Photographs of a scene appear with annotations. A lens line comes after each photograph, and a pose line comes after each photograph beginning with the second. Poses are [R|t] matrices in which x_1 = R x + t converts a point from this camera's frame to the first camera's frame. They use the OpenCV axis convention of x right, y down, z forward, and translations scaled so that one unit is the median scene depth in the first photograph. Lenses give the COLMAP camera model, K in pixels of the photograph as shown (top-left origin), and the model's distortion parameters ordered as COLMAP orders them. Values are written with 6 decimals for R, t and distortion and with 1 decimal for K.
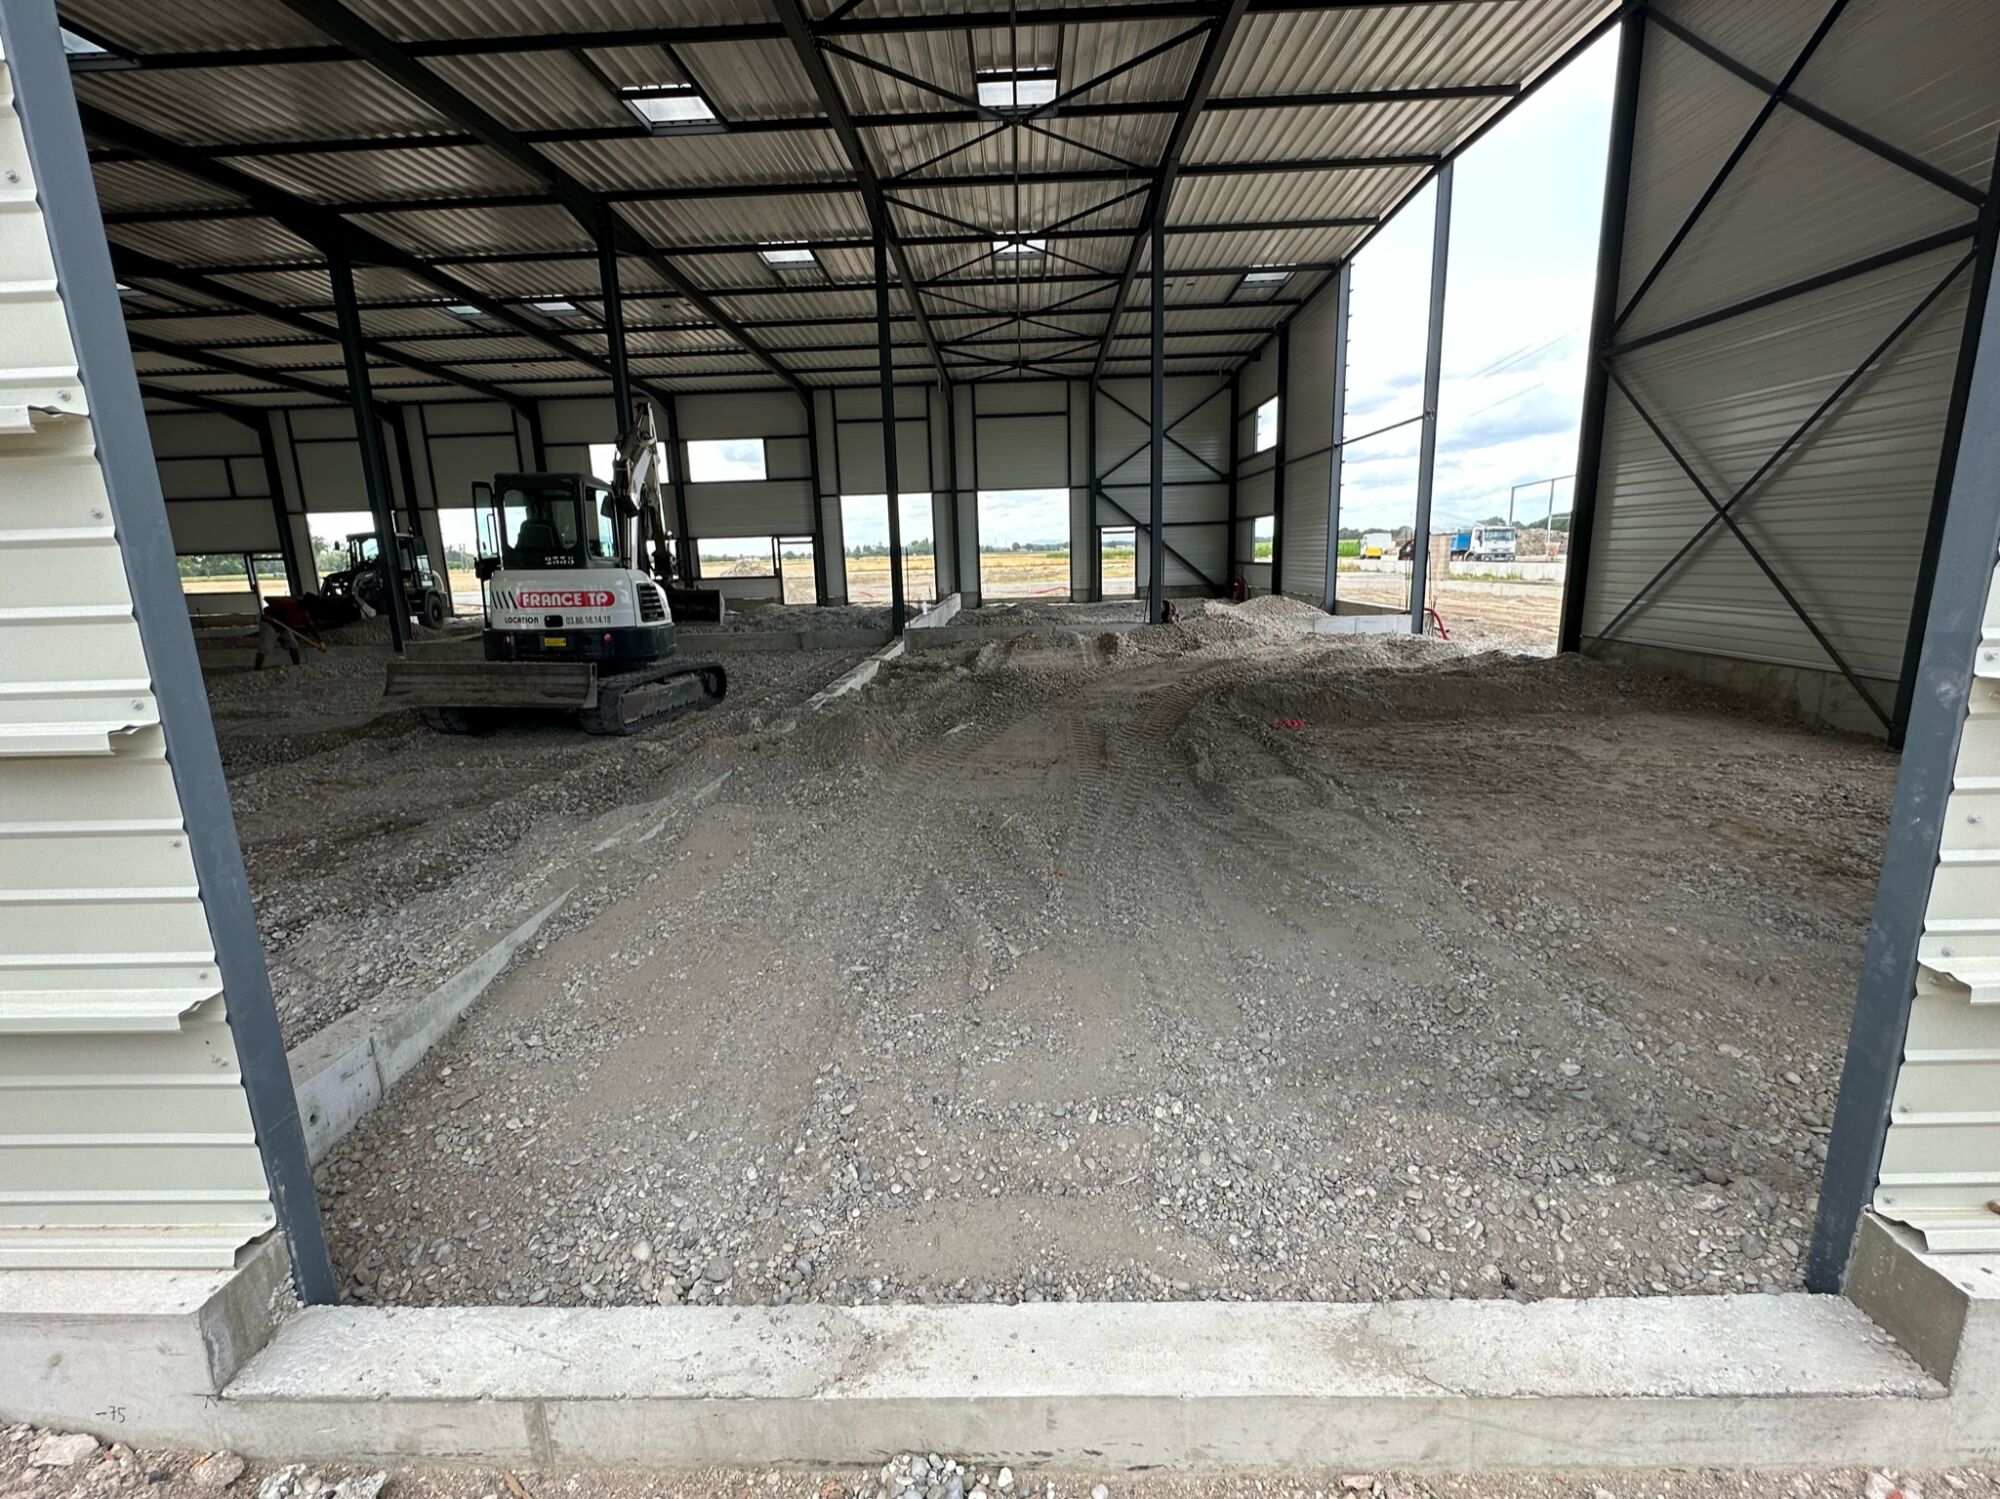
lens RADIAL K [[897.3, 0, 995.0], [0, 897.3, 753.4], [0, 0, 1]] dist [-0.002319, -0.000272]
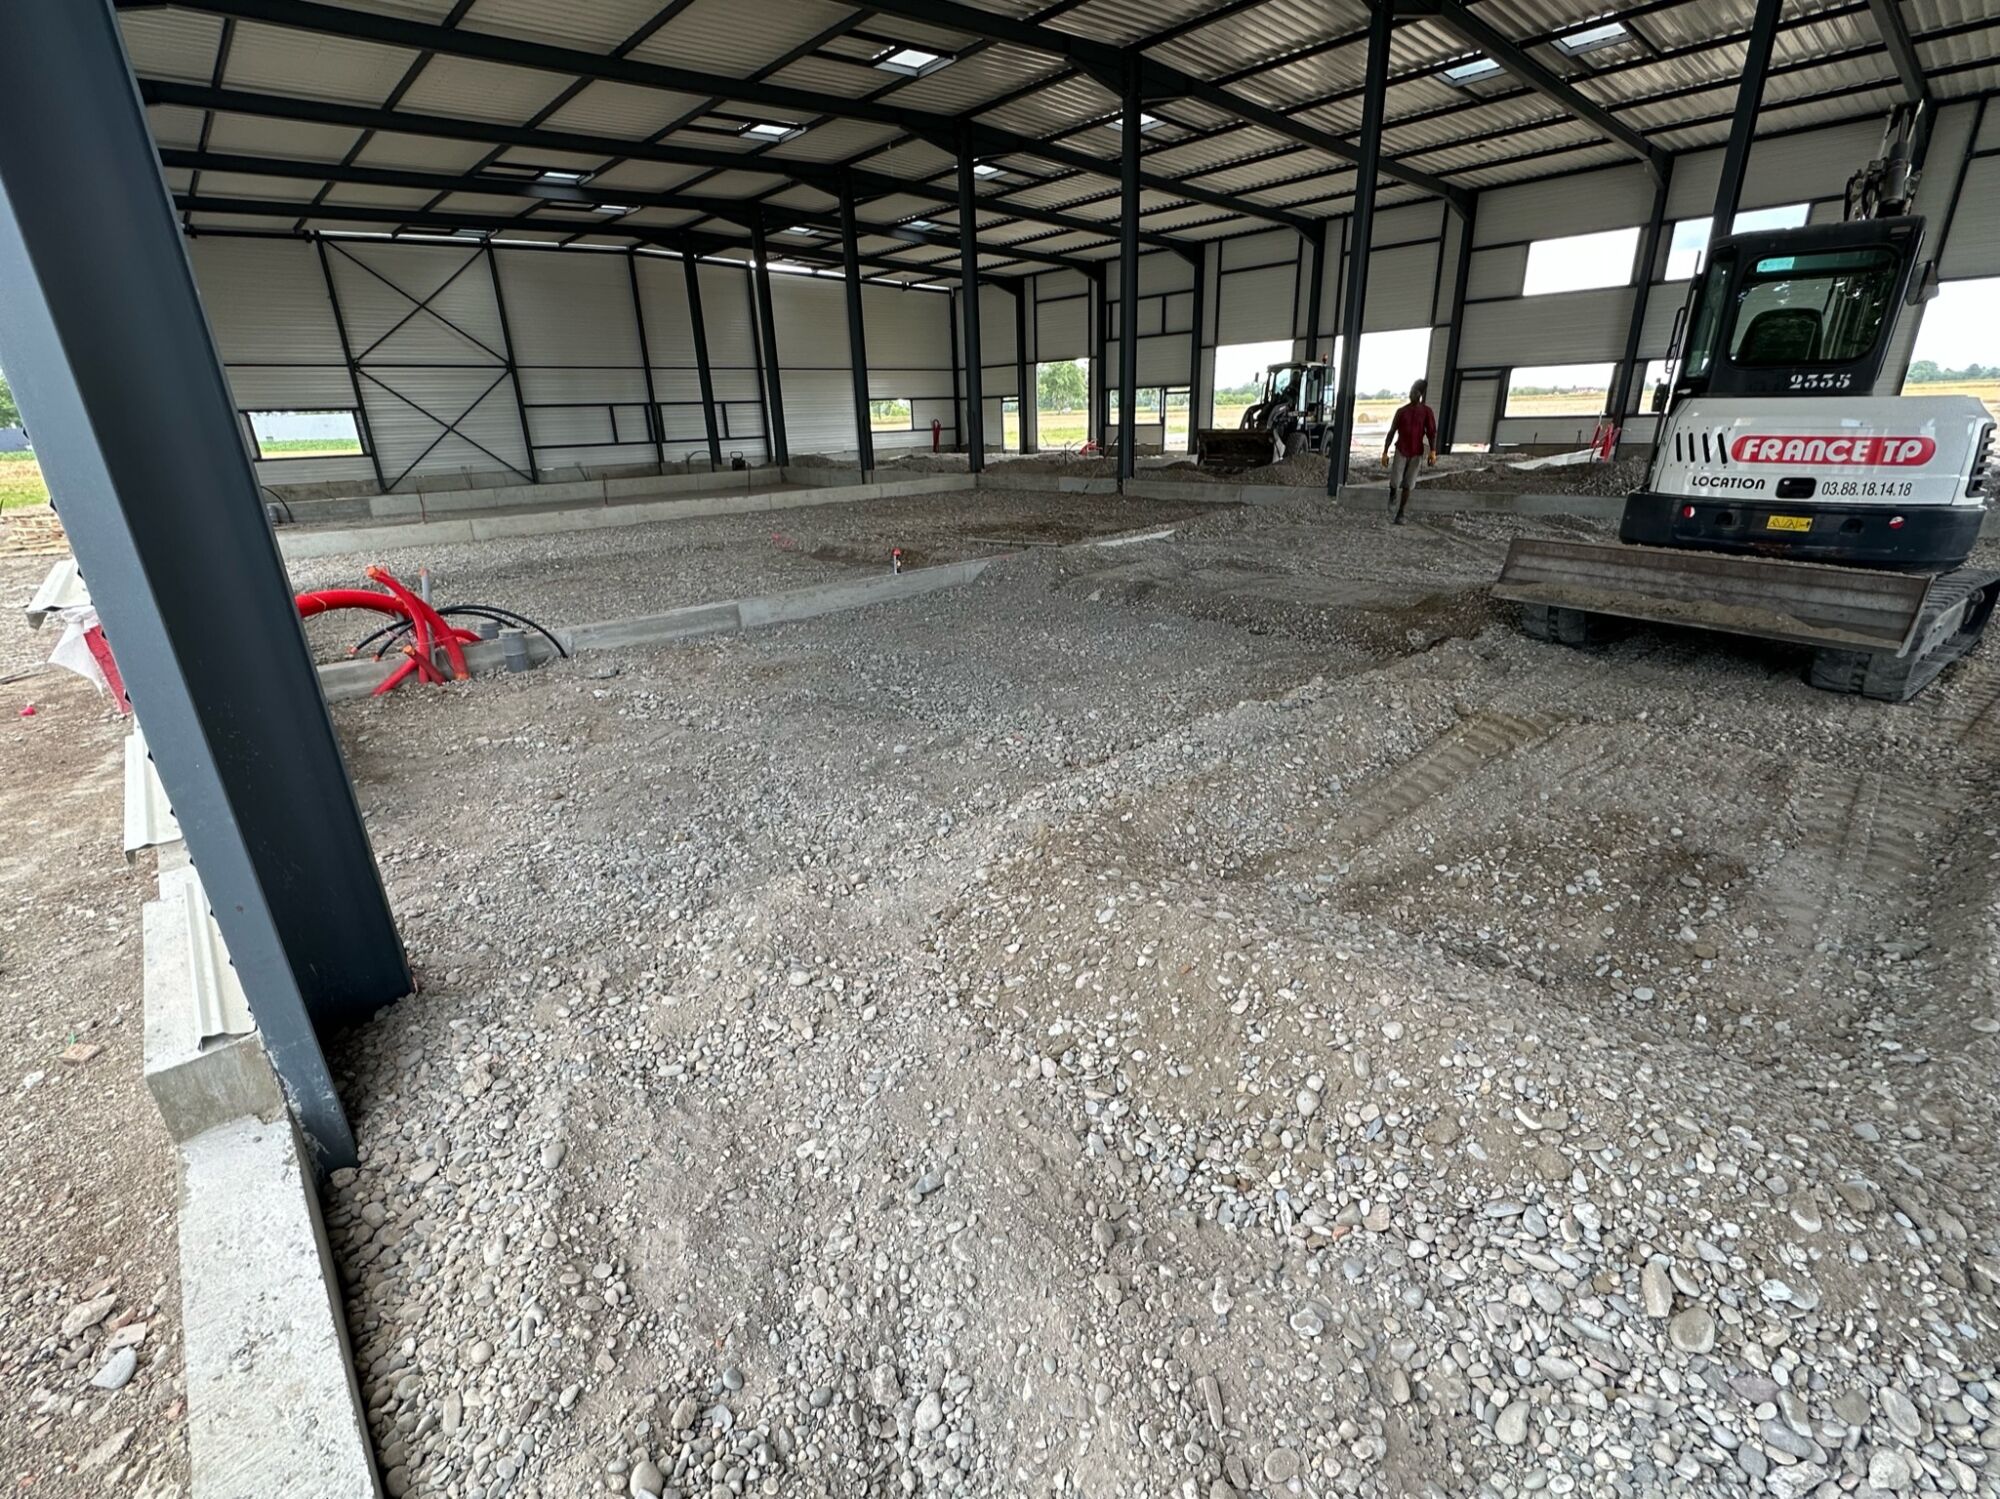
lens RADIAL K [[897.3, 0, 1004.2], [0, 897.3, 748.1], [0, 0, 1]] dist [-0.002319, -0.000272]
pose [[0.696118, 0.258000, -0.669967, -0.409436], [-0.145835, 0.964556, 0.219917, -0.034133], [0.702959, -0.055384, 0.709070, 0.195671]]
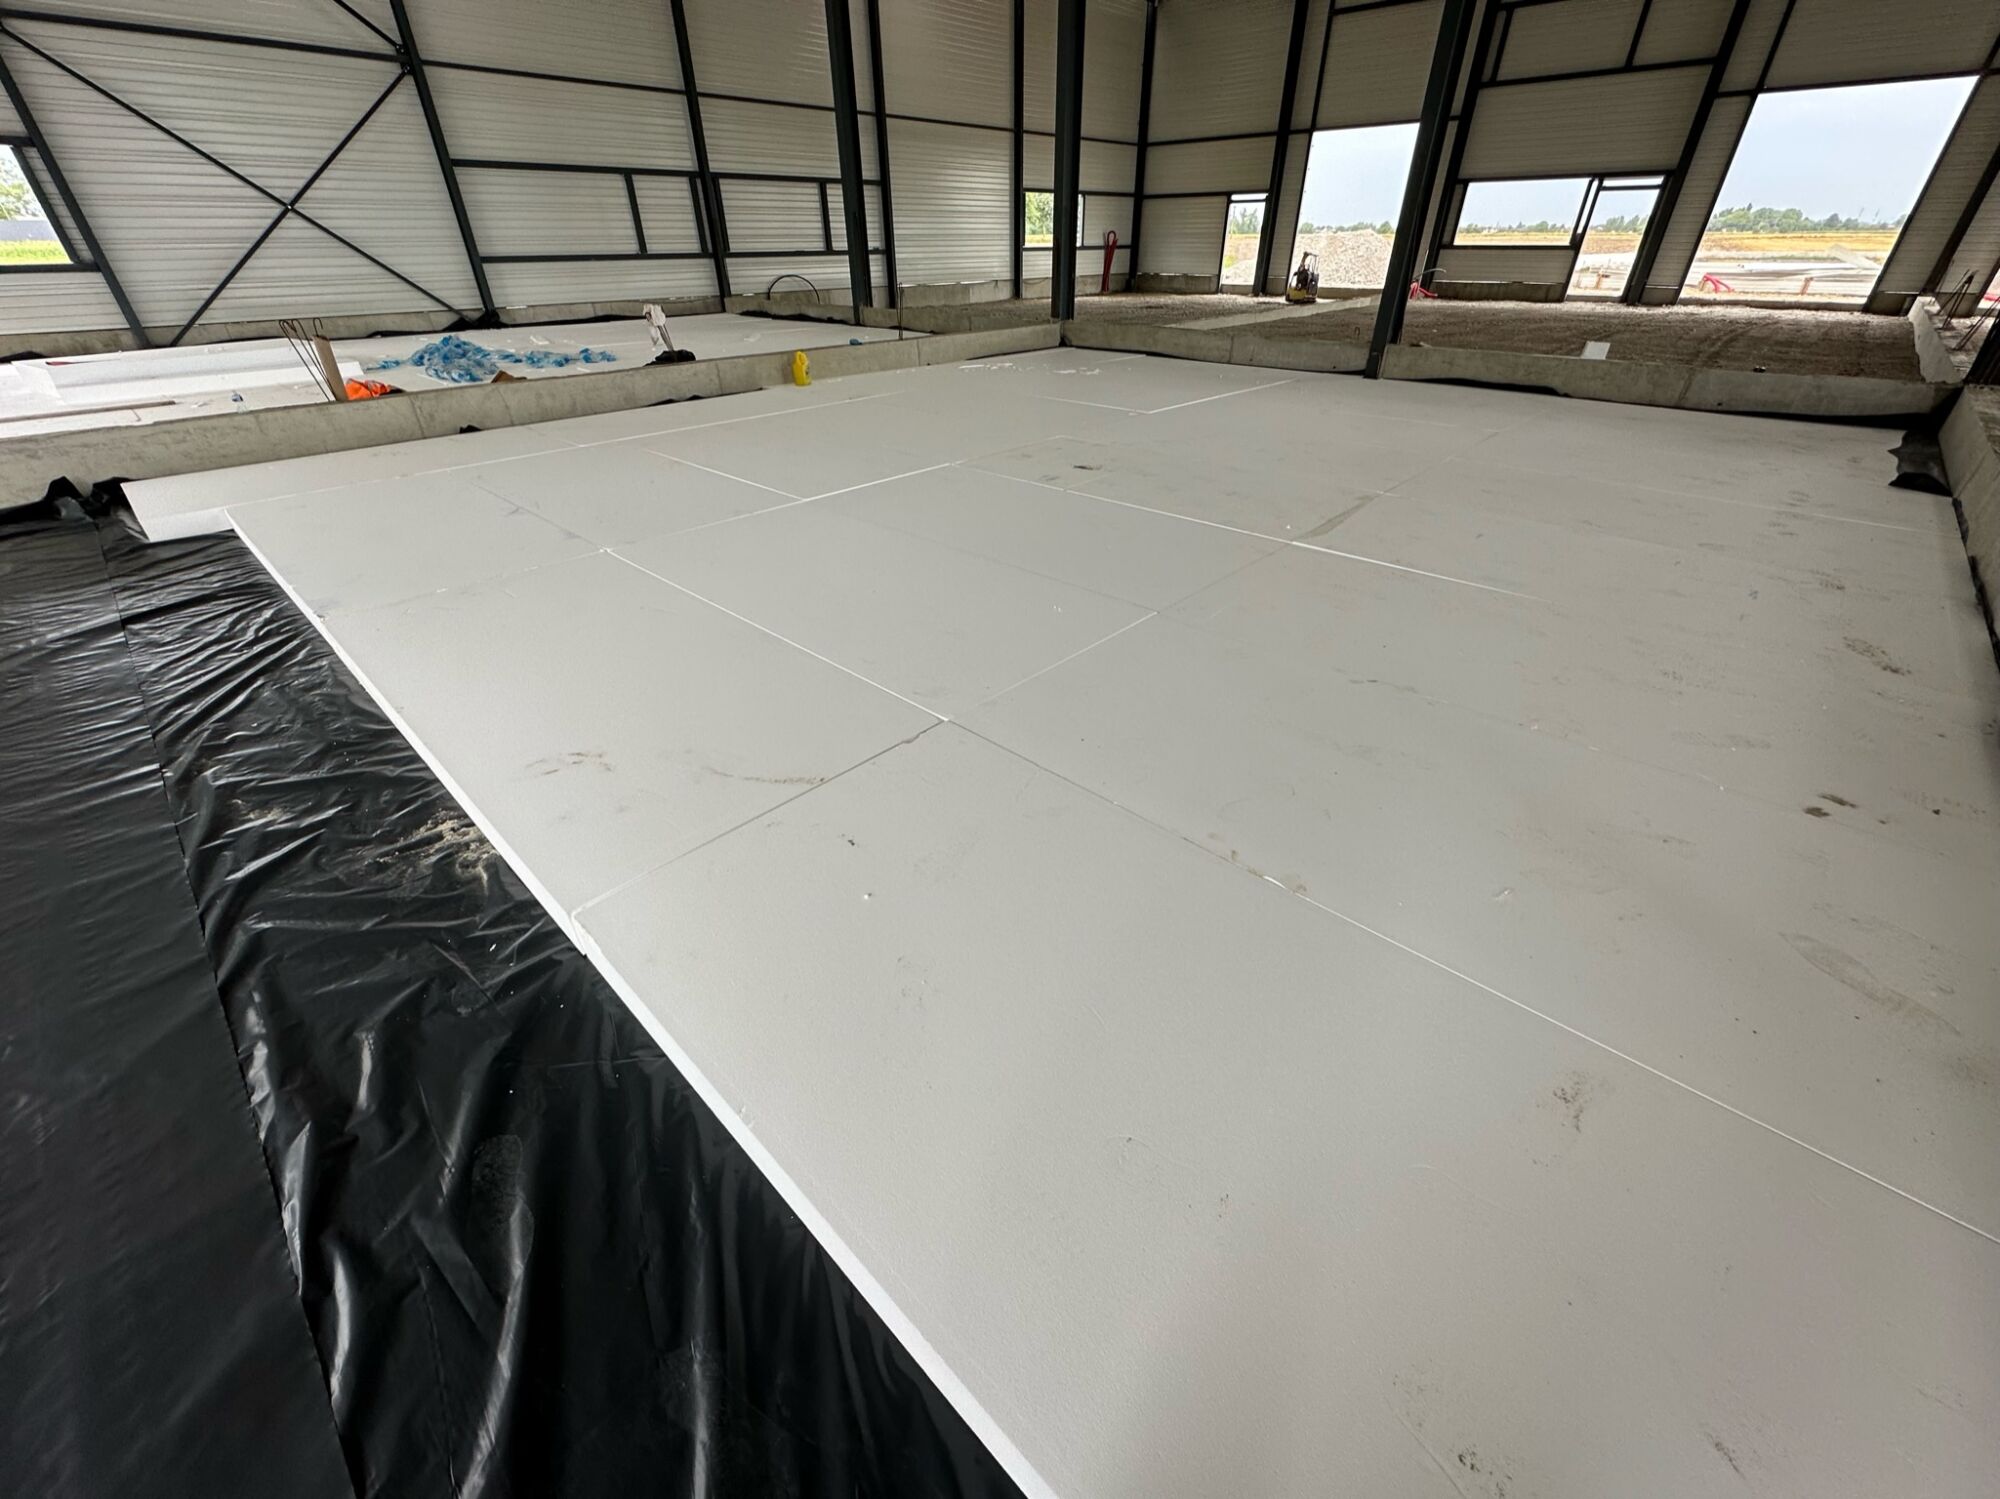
lens RADIAL K [[796.9, 0, 1003.0], [0, 796.9, 751.5], [0, 0, 1]] dist [-0.001023, 0.000047]
pose [[0.744283, 0.383346, -0.546890, -5.920287], [-0.162091, 0.898065, 0.408908, -0.121422], [0.647896, -0.215697, 0.730552, 1.807335]]
